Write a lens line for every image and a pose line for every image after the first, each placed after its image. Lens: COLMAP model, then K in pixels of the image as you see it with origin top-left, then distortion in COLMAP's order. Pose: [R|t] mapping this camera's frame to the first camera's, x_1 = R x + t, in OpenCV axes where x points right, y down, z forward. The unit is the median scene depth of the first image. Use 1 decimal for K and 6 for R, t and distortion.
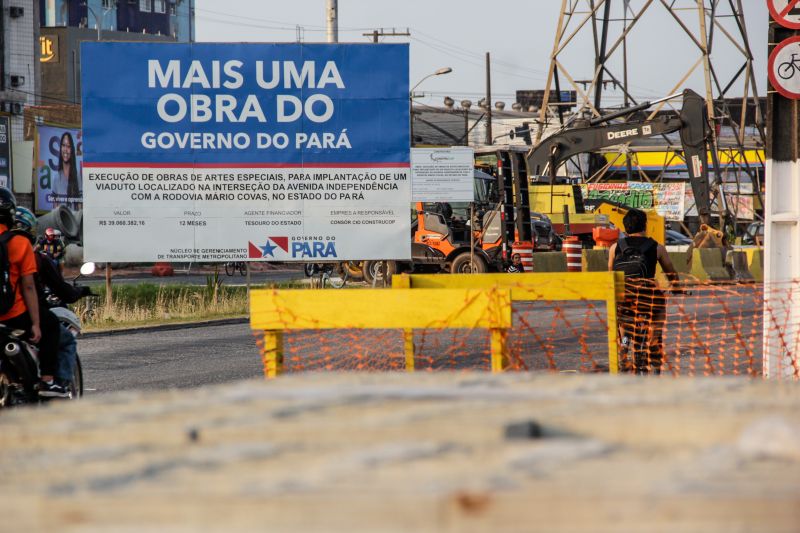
lens RADIAL K [[3945.0, 0, 400.0], [0, 3945.0, 266.5], [0, 0, 1]] dist [1.756041, -4.546023]
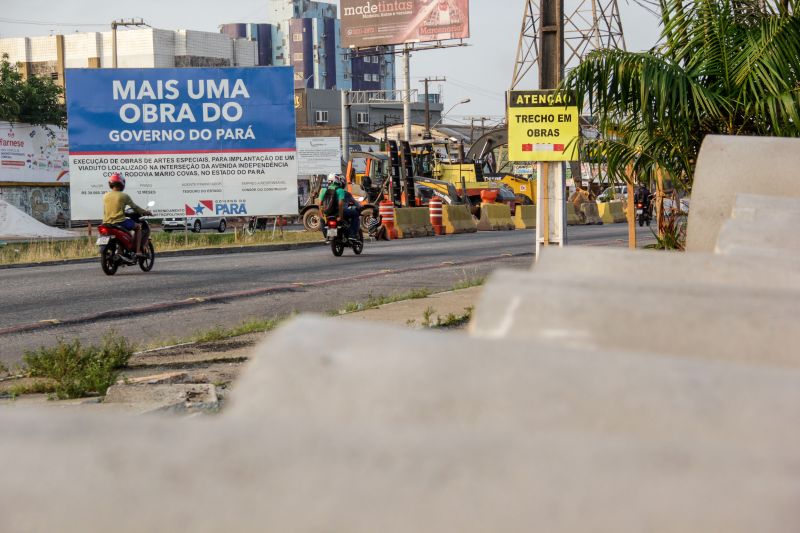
lens RADIAL K [[1980.0, 0, 400.0], [0, 1980.0, 266.5], [0, 0, 1]] dist [0.585636, -0.103404]
pose [[0.995955, -0.017656, -0.088098, 0.105030], [0.019873, 0.999506, 0.024352, 0.000370], [0.087625, -0.026005, 0.995814, 0.272385]]
